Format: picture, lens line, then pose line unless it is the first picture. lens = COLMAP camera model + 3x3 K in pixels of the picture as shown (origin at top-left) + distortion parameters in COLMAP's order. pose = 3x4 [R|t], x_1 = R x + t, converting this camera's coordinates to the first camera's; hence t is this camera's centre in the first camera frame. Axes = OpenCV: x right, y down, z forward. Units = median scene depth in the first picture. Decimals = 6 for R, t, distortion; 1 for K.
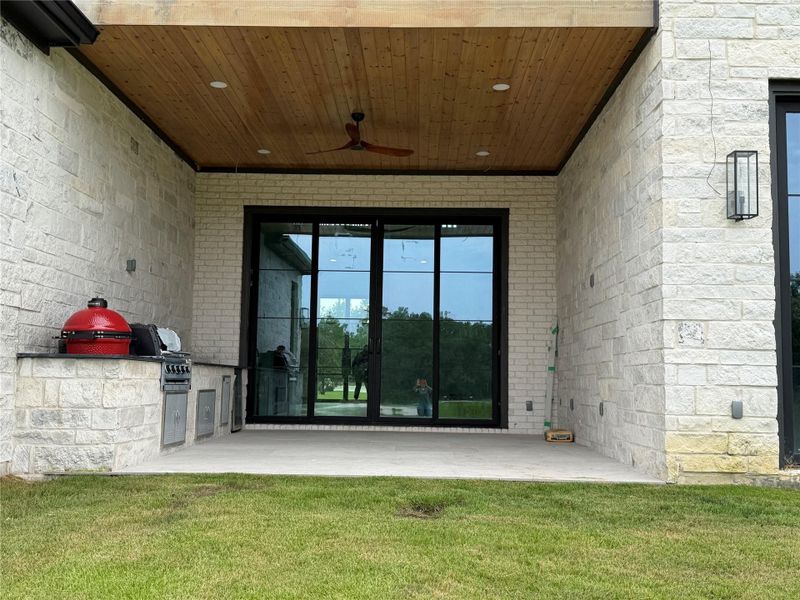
lens RADIAL K [[833.8, 0, 400.0], [0, 833.8, 300.0], [0, 0, 1]] dist [0.024490, -0.005746]
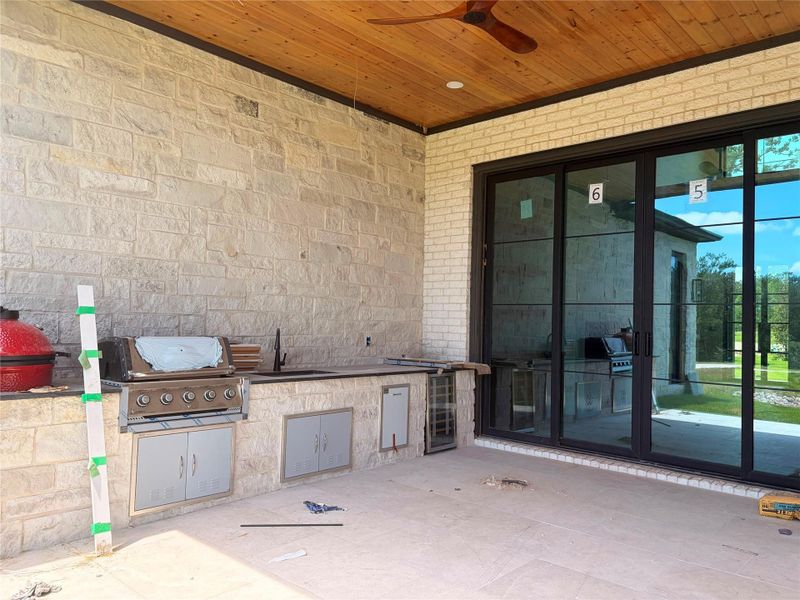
lens RADIAL K [[608.4, 0, 400.0], [0, 608.4, 300.0], [0, 0, 1]] dist [0.025226, -0.002655]
pose [[0.746979, -0.026511, -0.664319, 0.236593], [0.053619, 0.998352, 0.020449, 0.000714], [0.662682, -0.050895, 0.747169, 0.820258]]
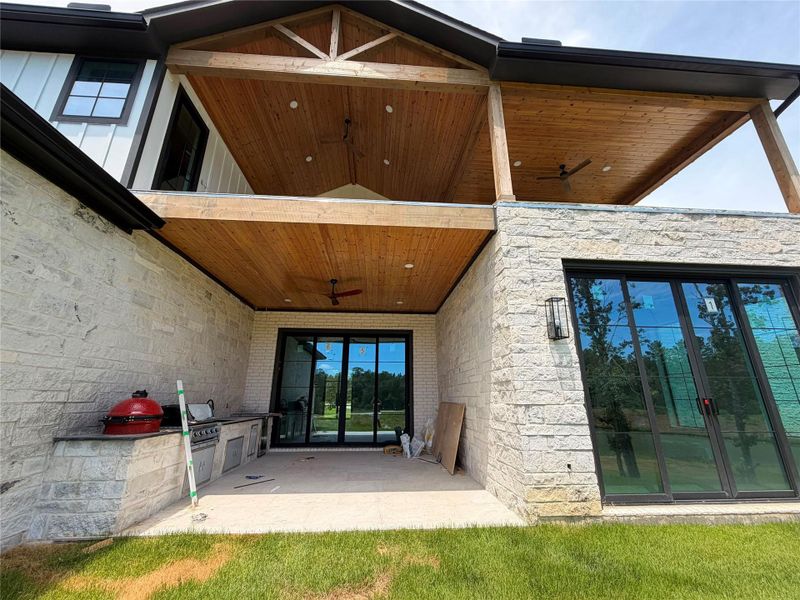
lens RADIAL K [[321.3, 0, 397.4], [0, 321.3, 299.9], [0, 0, 1]] dist [0.001995, 0.000069]
pose [[0.996031, 0.014281, 0.087854, 0.037684], [0.003426, 0.980162, -0.198170, -0.043961], [-0.088941, 0.197684, 0.976223, 0.365062]]
